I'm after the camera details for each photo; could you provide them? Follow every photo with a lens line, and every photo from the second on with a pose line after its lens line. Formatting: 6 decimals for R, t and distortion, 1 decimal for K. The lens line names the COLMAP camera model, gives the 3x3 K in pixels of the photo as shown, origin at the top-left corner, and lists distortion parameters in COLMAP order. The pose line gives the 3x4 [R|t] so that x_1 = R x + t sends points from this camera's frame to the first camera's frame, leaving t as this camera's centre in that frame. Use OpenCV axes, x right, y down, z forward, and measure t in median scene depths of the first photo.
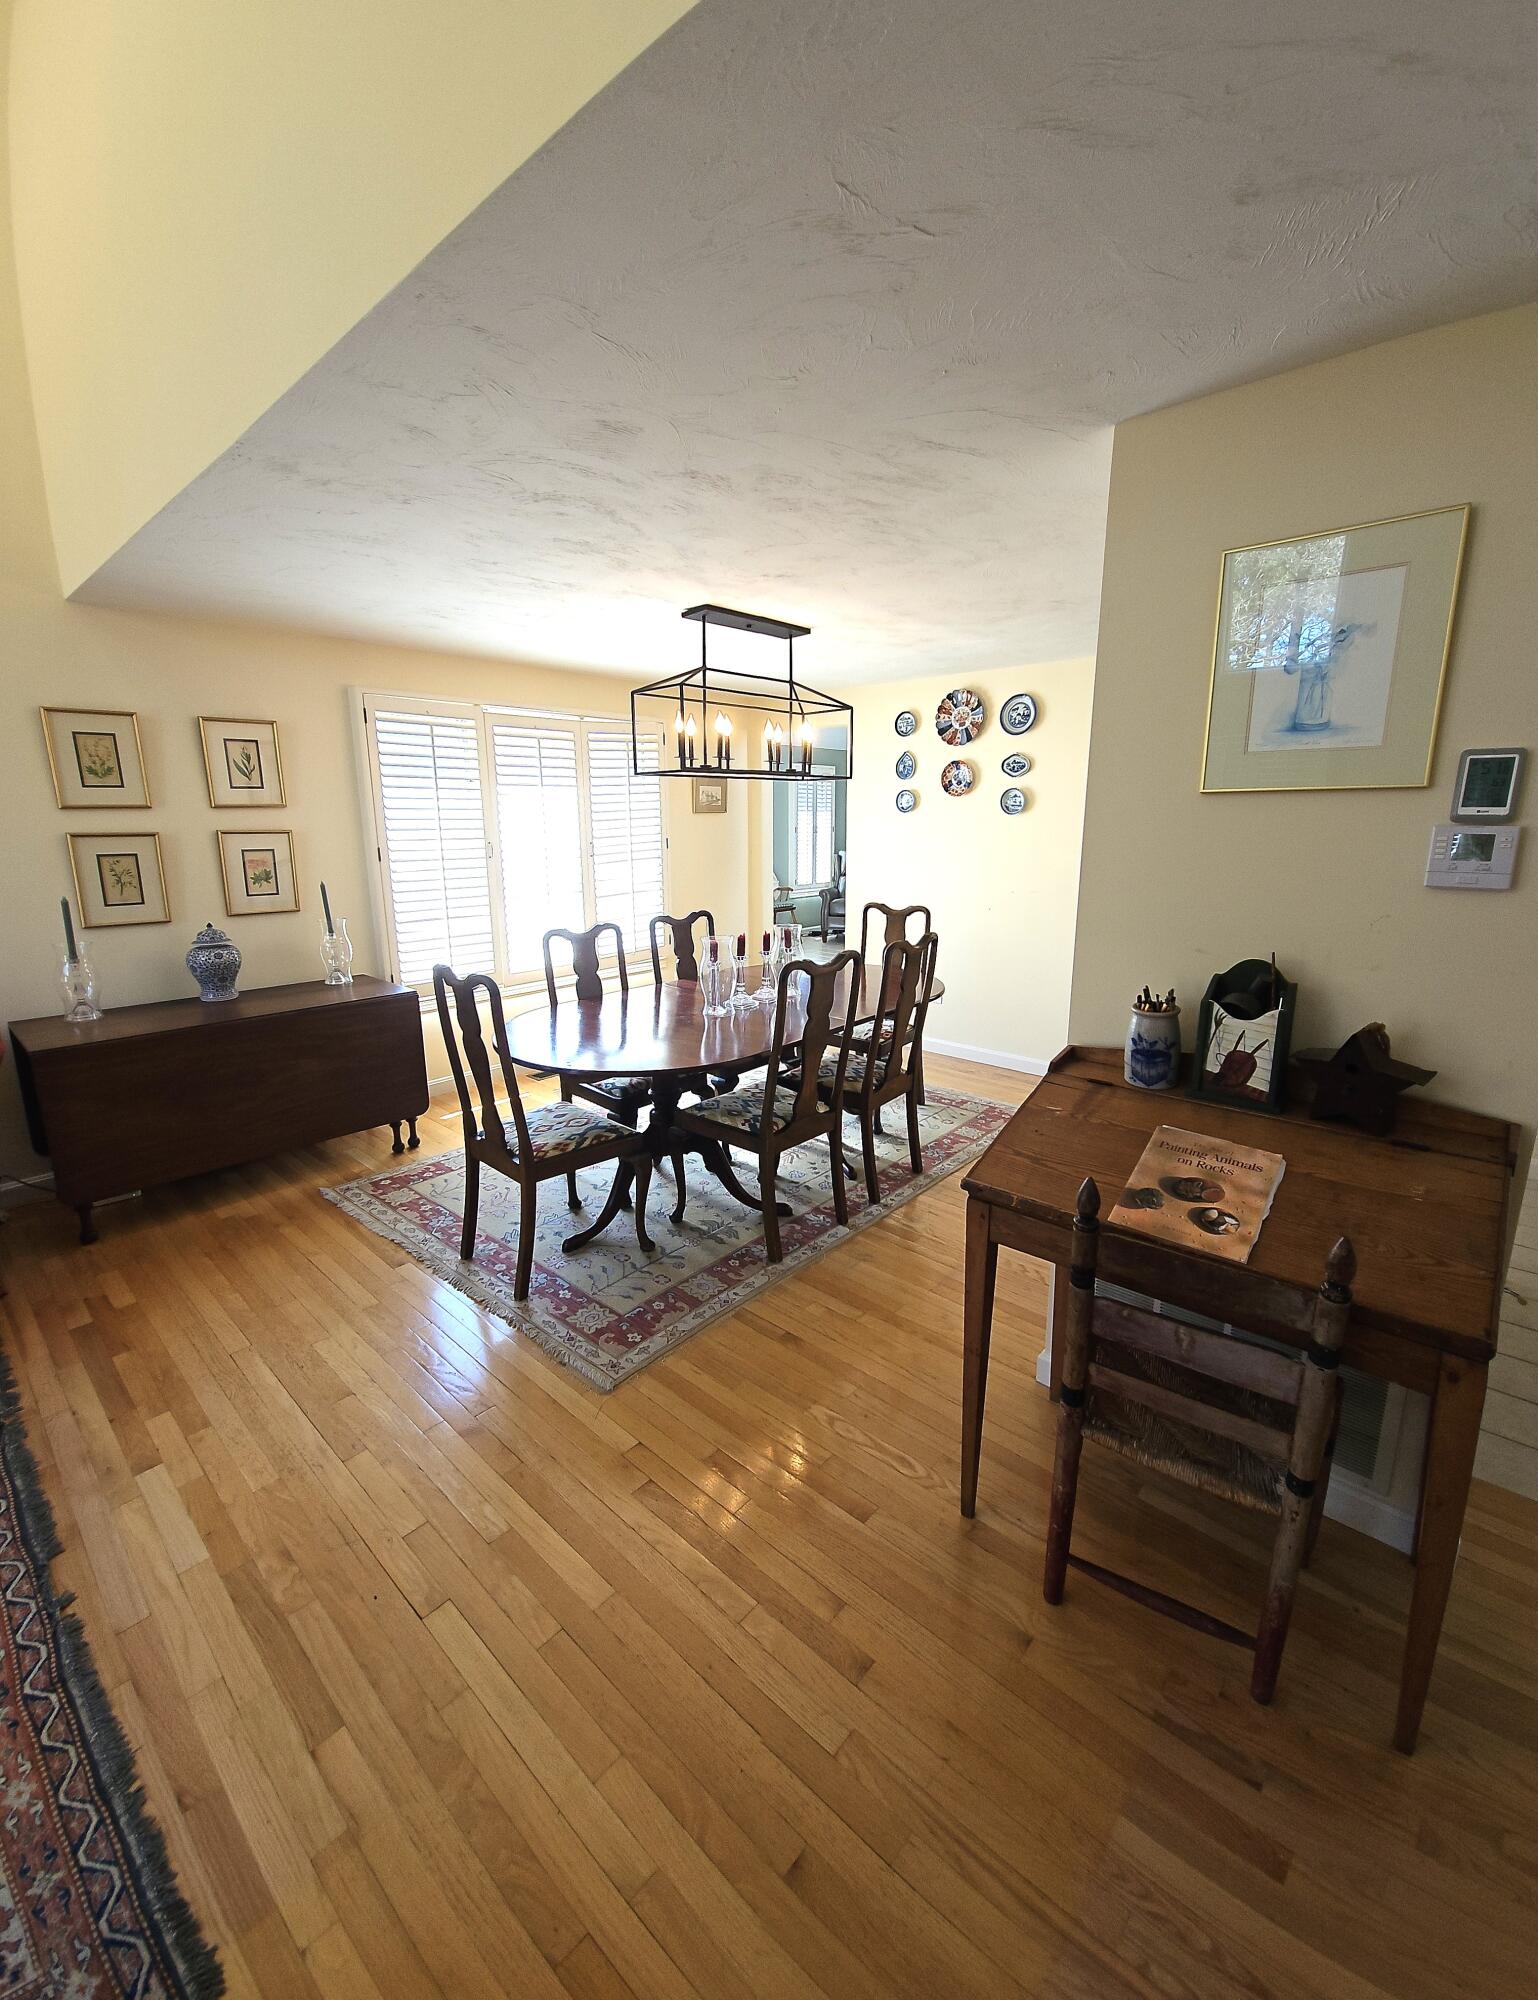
lens RADIAL K [[804.3, 0, 781.9], [0, 804.3, 999.2], [0, 0, 1]] dist [-0.008586, -0.006441]
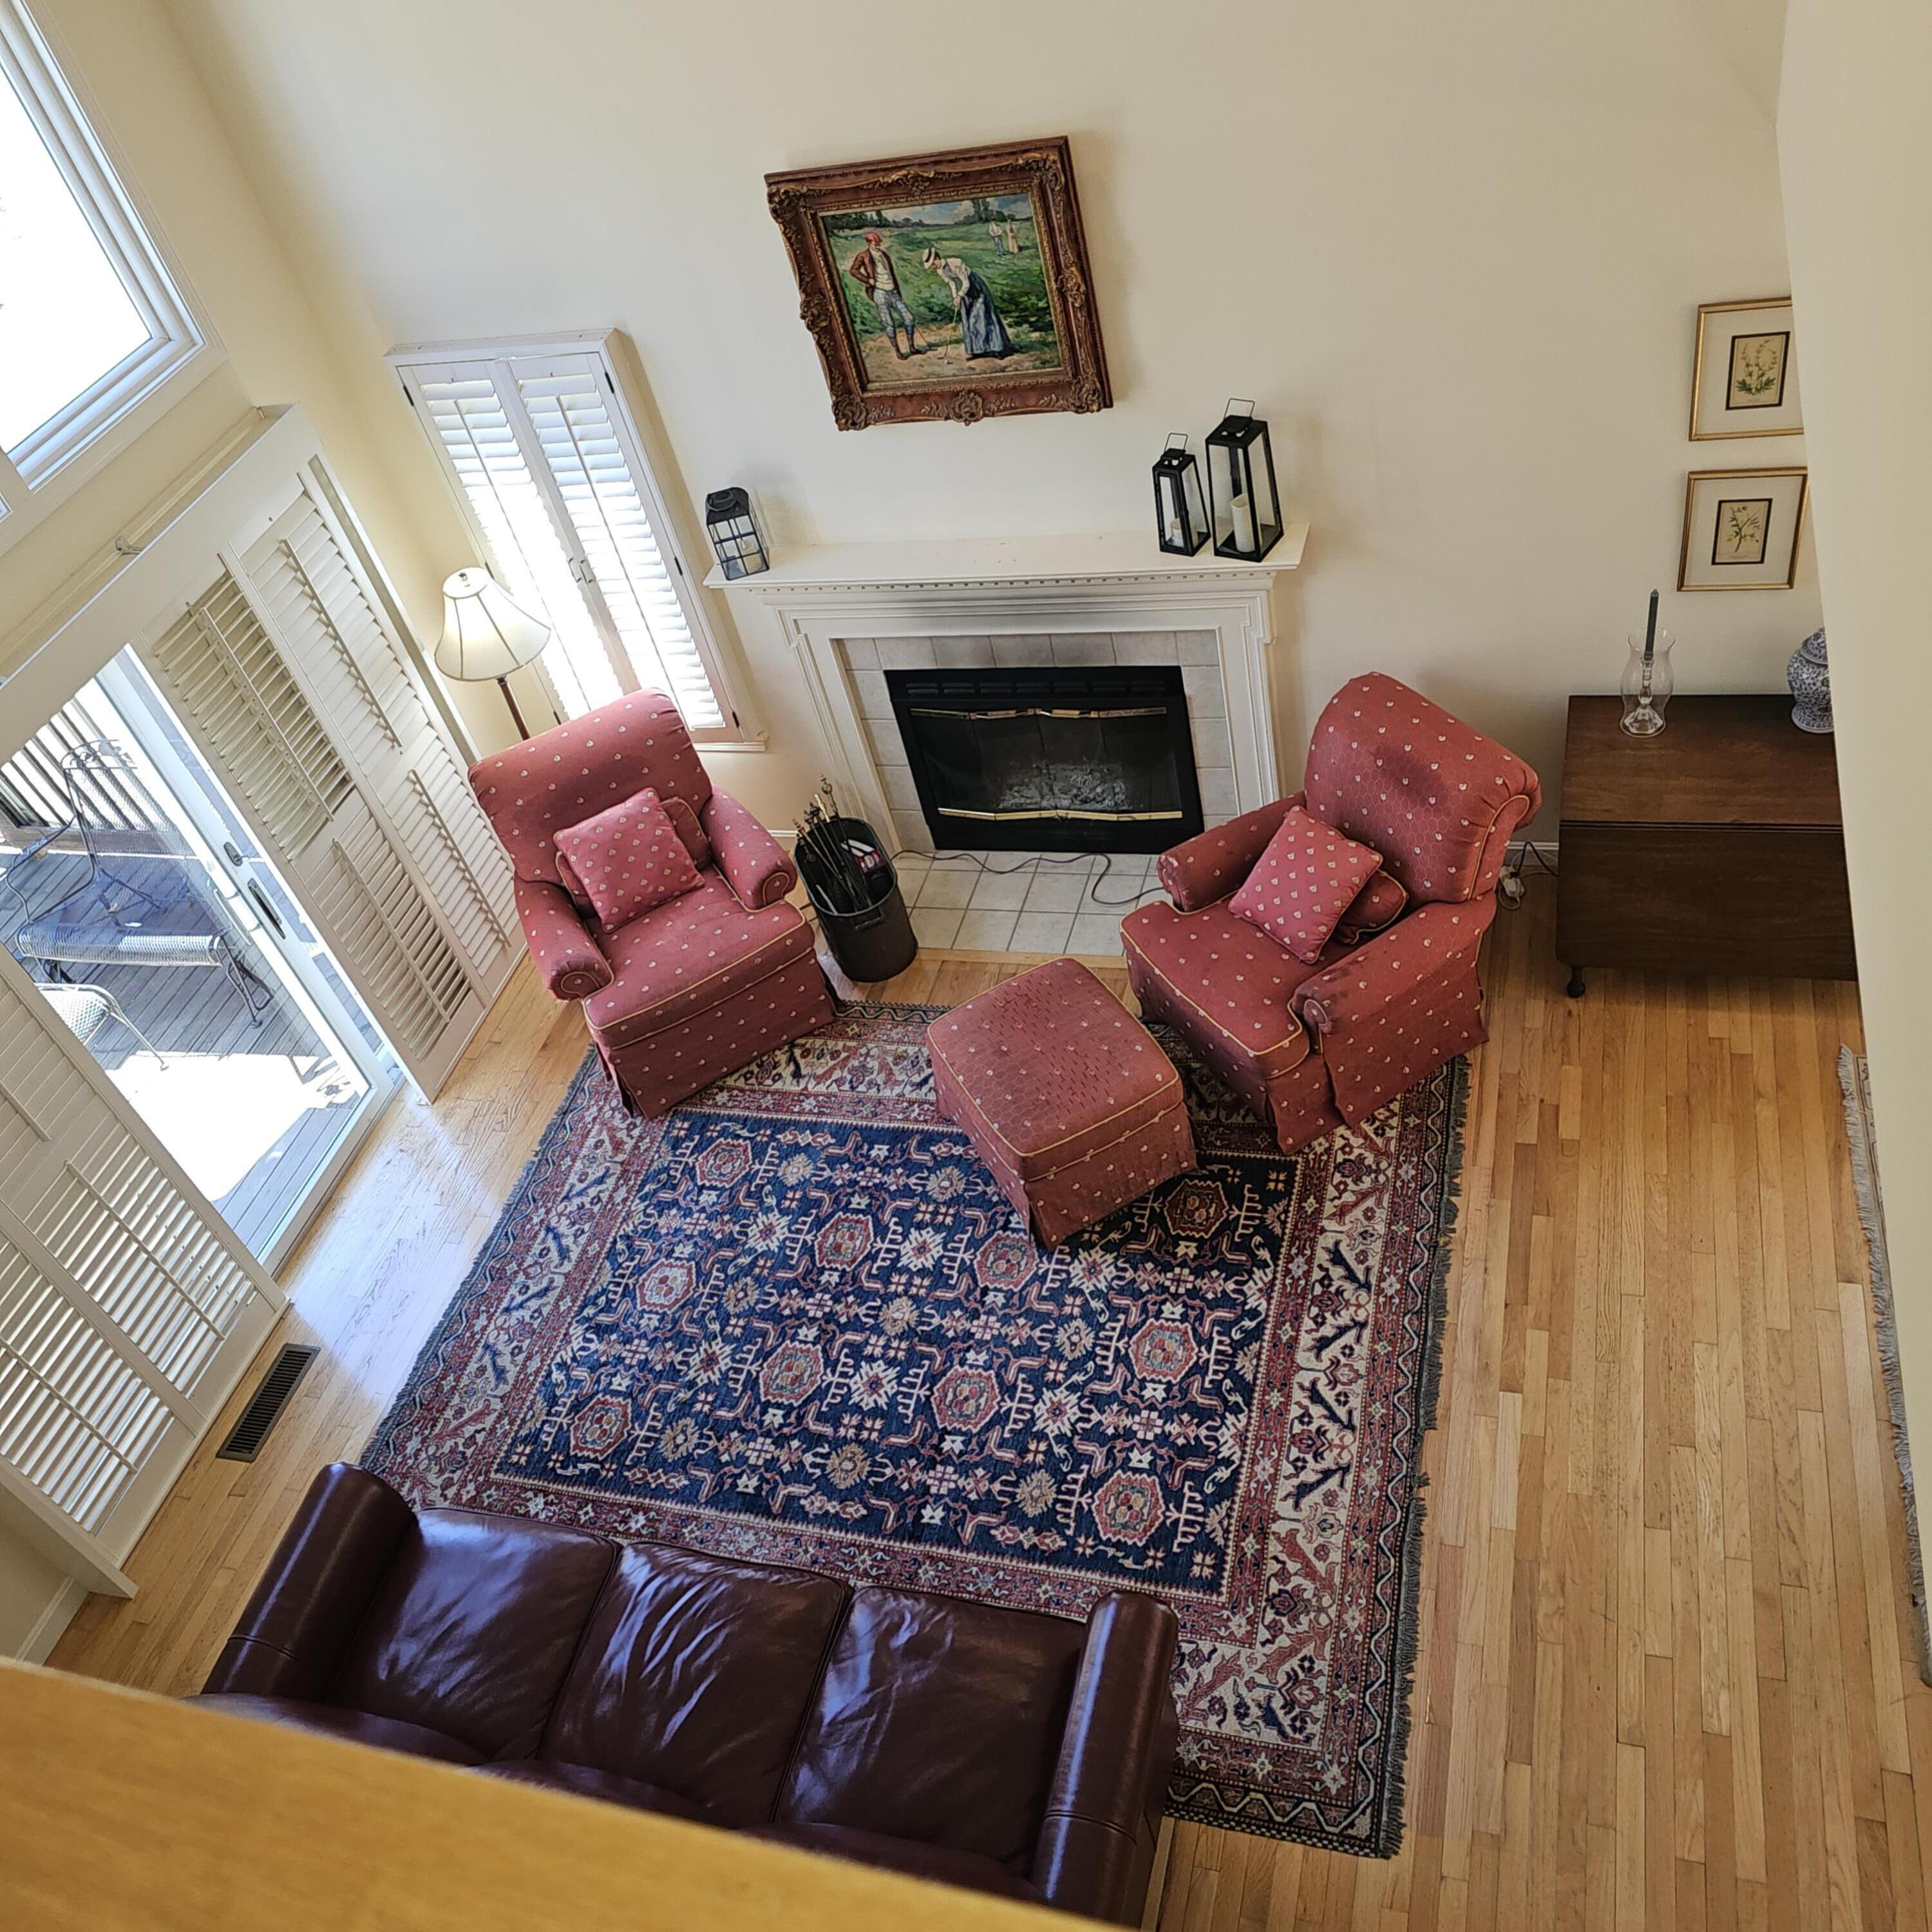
lens RADIAL K [[1722.4, 0, 985.6], [0, 1722.4, 938.1], [0, 0, 1]] dist [0.093333, -0.115411]
pose [[0.422594, 0.548350, -0.721614, 0.165867], [0.000407, 0.796088, 0.605181, -0.811630], [0.906319, -0.256040, 0.336199, -0.175217]]
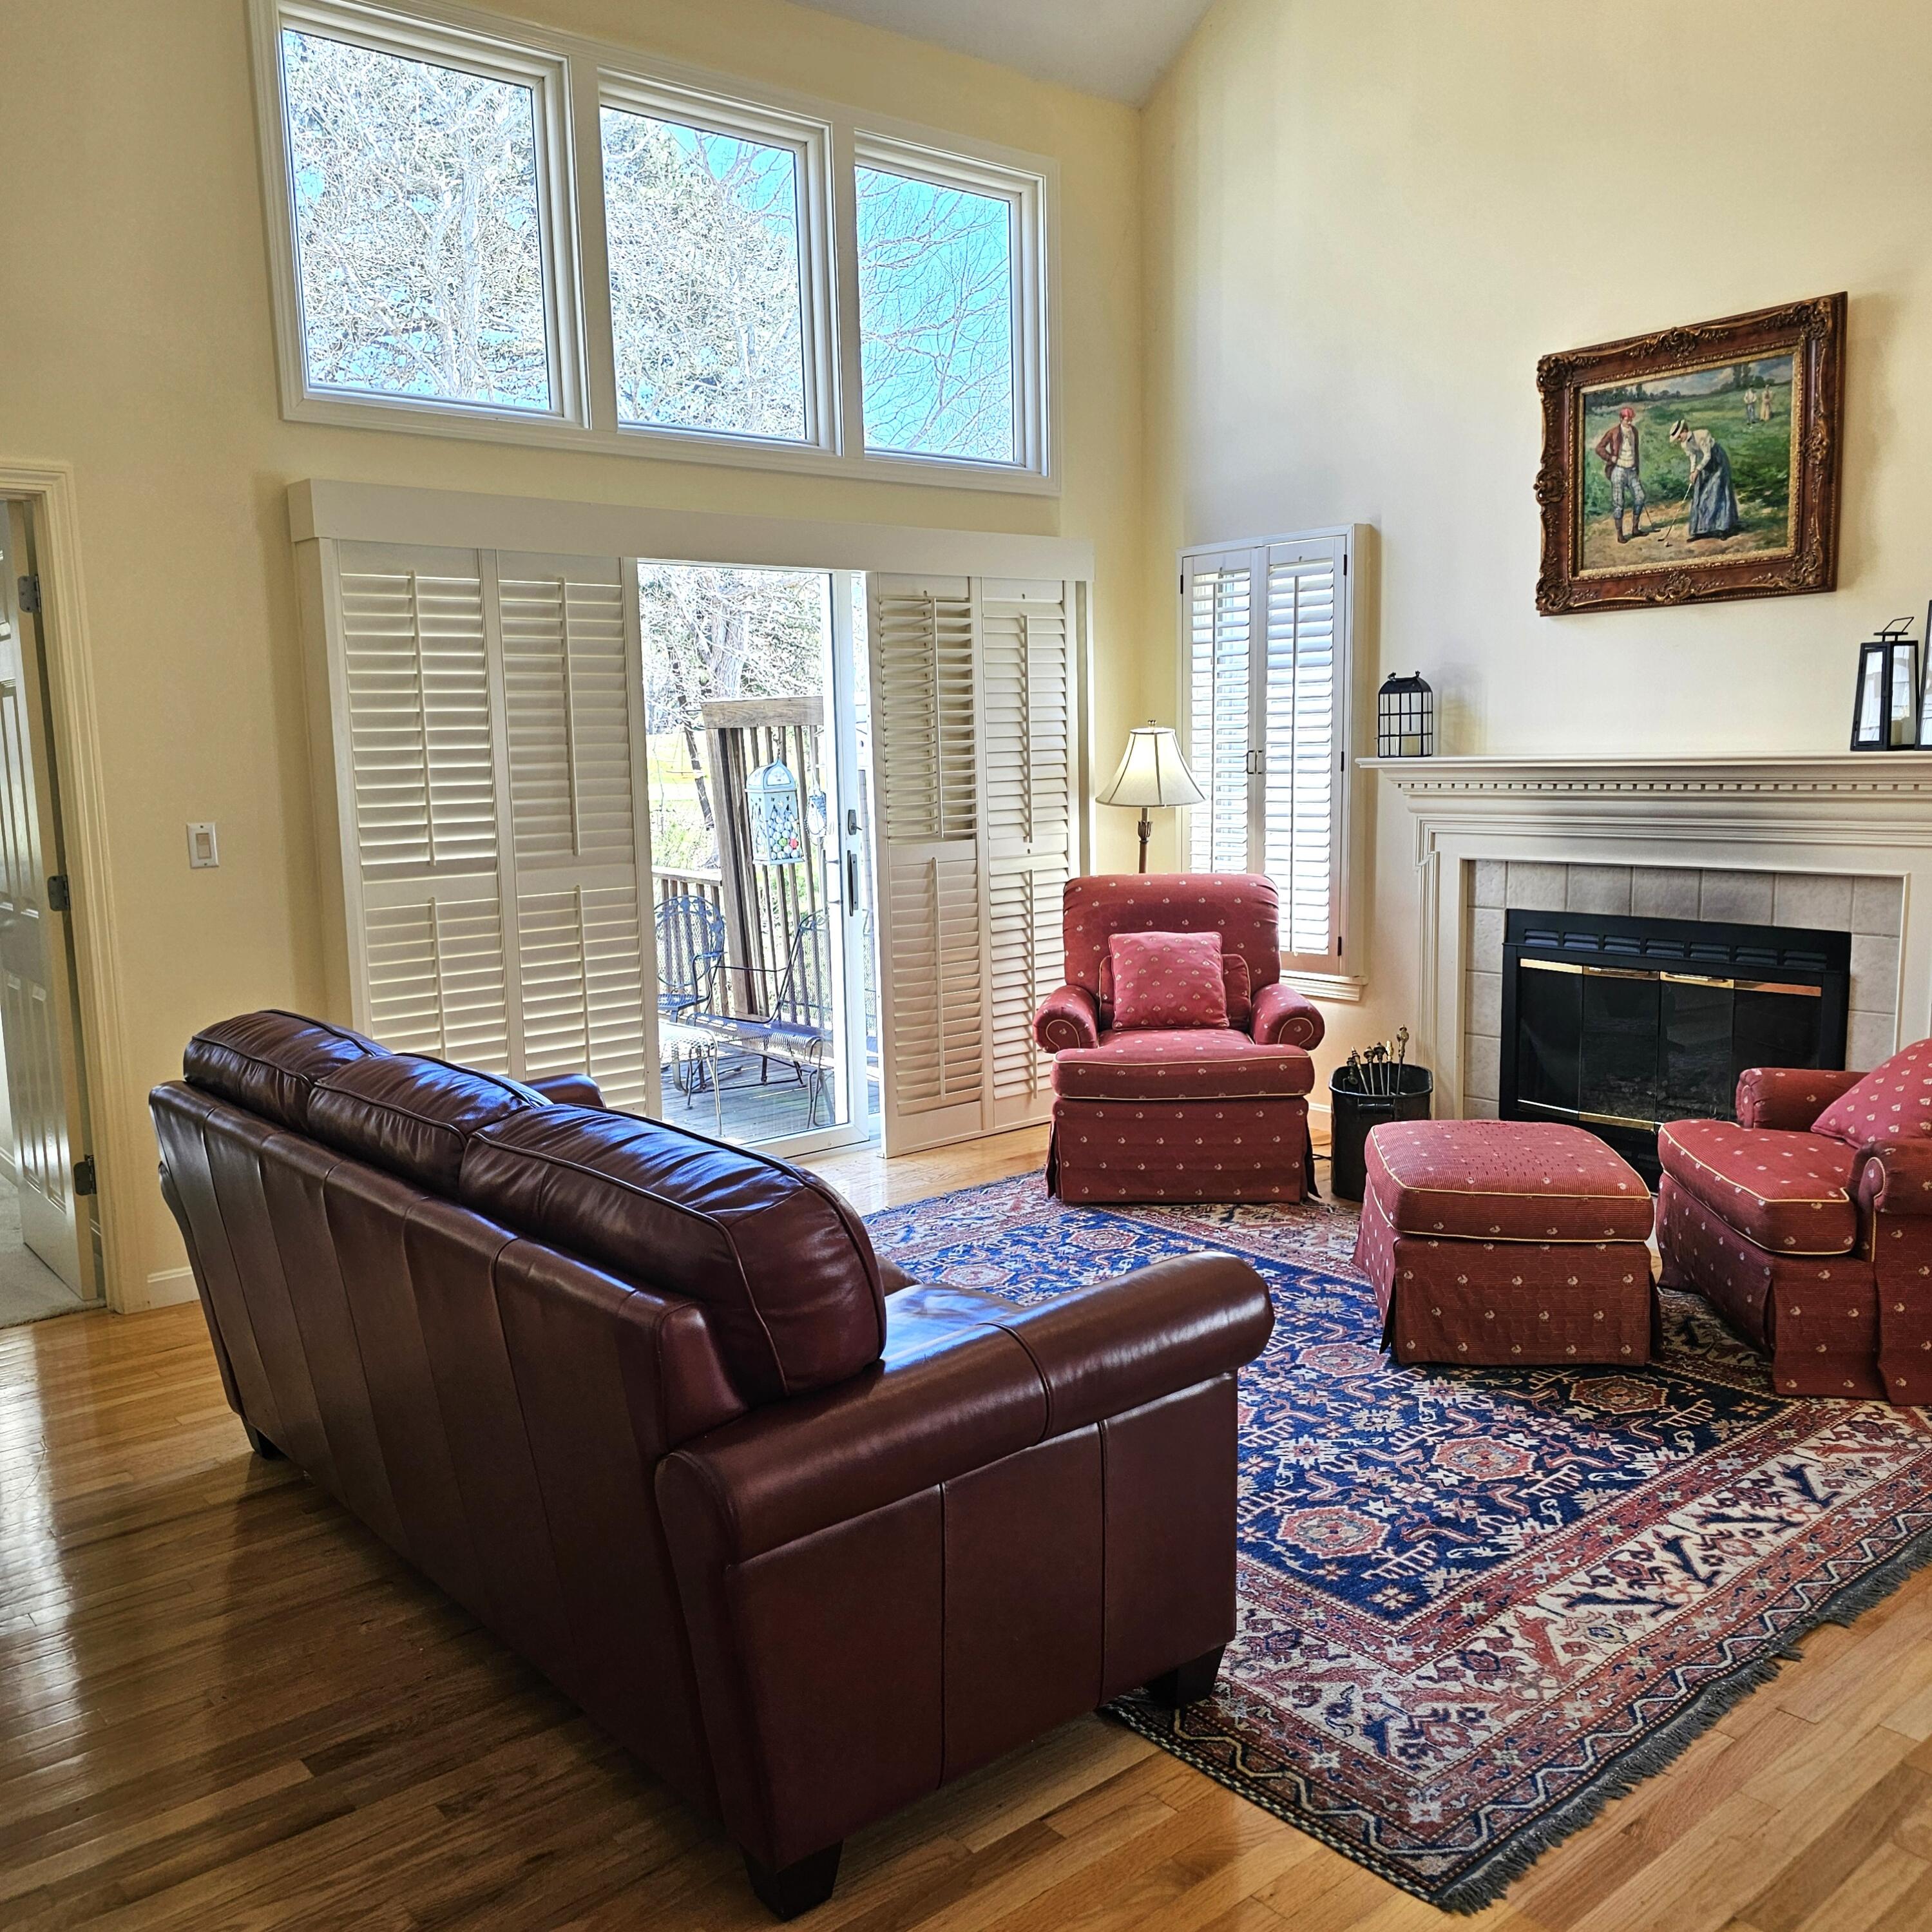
lens RADIAL K [[1722.4, 0, 962.9], [0, 1722.4, 963.7], [0, 0, 1]] dist [0.093333, -0.115411]
pose [[-0.155967, 0.128133, -0.979416, 0.408683], [-0.202353, 0.966376, 0.158651, 0.002517], [0.966813, 0.222932, -0.124795, 0.141966]]
